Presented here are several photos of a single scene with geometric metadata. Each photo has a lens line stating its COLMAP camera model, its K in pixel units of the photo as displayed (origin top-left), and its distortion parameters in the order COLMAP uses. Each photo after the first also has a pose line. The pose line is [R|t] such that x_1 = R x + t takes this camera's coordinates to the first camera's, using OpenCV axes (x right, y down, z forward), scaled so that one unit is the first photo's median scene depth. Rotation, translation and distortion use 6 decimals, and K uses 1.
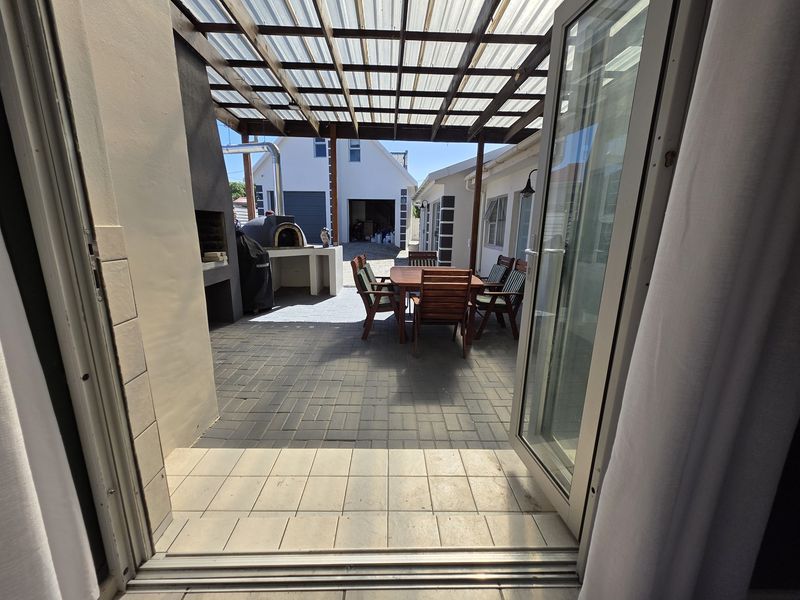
lens RADIAL K [[314.4, 0, 400.0], [0, 314.4, 300.0], [0, 0, 1]] dist [0.002858, 0.000079]
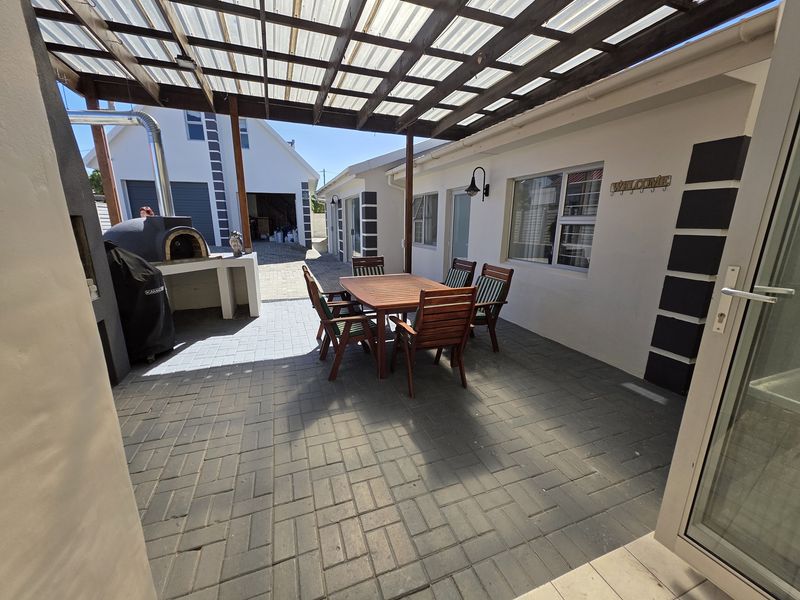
lens RADIAL K [[314.4, 0, 400.0], [0, 314.4, 300.0], [0, 0, 1]] dist [0.002858, 0.000079]
pose [[0.945578, -0.089995, 0.312704, -0.117806], [0.084494, 0.995938, 0.031129, -0.053048], [-0.314235, -0.003013, 0.949340, 0.141127]]
